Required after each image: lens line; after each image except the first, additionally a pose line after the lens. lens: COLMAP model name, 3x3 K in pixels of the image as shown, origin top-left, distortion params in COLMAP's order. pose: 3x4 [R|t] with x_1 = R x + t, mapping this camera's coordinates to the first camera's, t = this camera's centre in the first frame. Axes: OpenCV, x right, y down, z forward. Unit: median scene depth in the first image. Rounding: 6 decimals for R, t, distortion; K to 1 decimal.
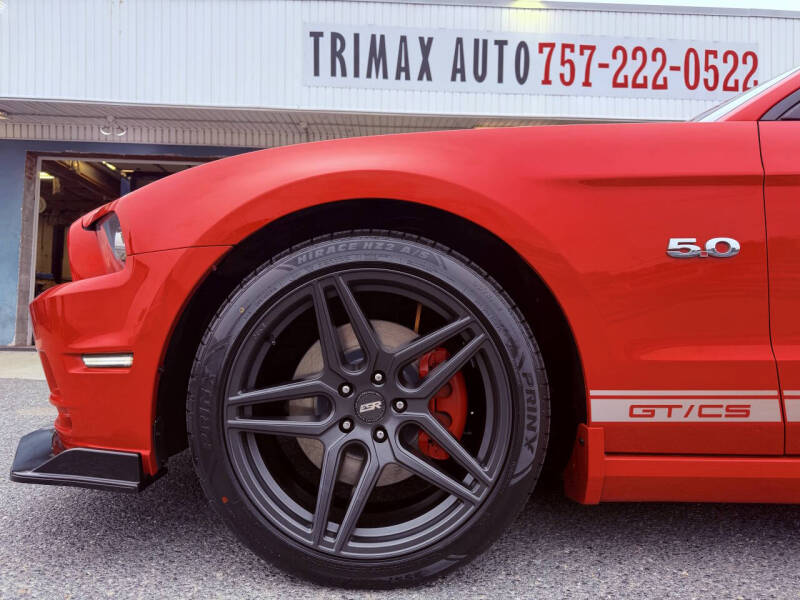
lens RADIAL K [[585.3, 0, 392.2], [0, 585.3, 304.2], [0, 0, 1]] dist [0.034822, -0.053847]
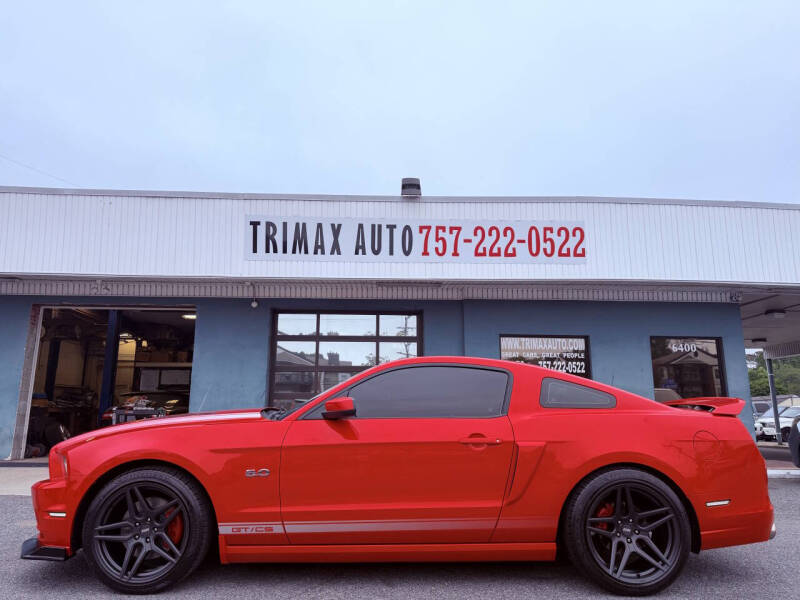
lens RADIAL K [[585.3, 0, 405.2], [0, 585.3, 286.0], [0, 0, 1]] dist [0.034822, -0.053847]
pose [[0.999694, -0.012836, 0.021157, 0.189689], [0.016162, 0.986089, -0.165430, -0.081551], [-0.018740, 0.165722, 0.985995, -0.333008]]
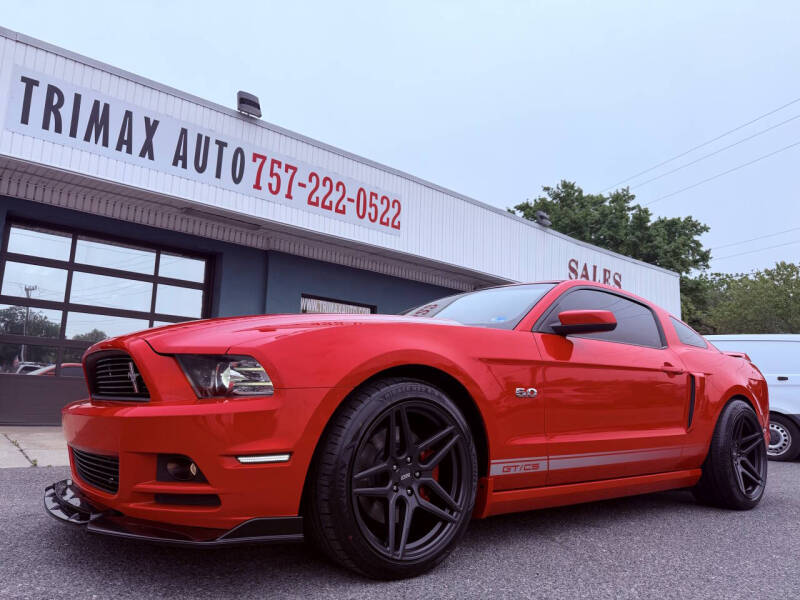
lens RADIAL K [[584.0, 0, 423.9], [0, 584.0, 295.8], [0, 0, 1]] dist [0.034217, -0.067289]
pose [[0.768167, 0.119574, 0.628985, -0.189407], [-0.041111, 0.989590, -0.137919, -0.021062], [-0.638928, 0.080087, 0.765086, -0.076238]]
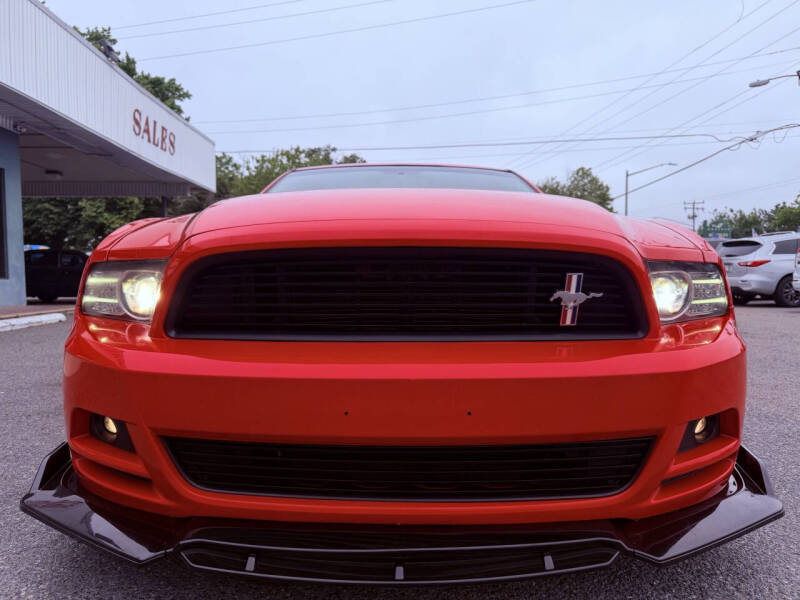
lens RADIAL K [[584.0, 0, 400.4], [0, 584.0, 300.6], [0, 0, 1]] dist [0.034217, -0.067289]
pose [[0.038321, -0.051523, 0.997936, -0.275614], [-0.059714, 0.996767, 0.053755, -0.020058], [-0.997480, -0.061650, 0.035120, 0.269247]]
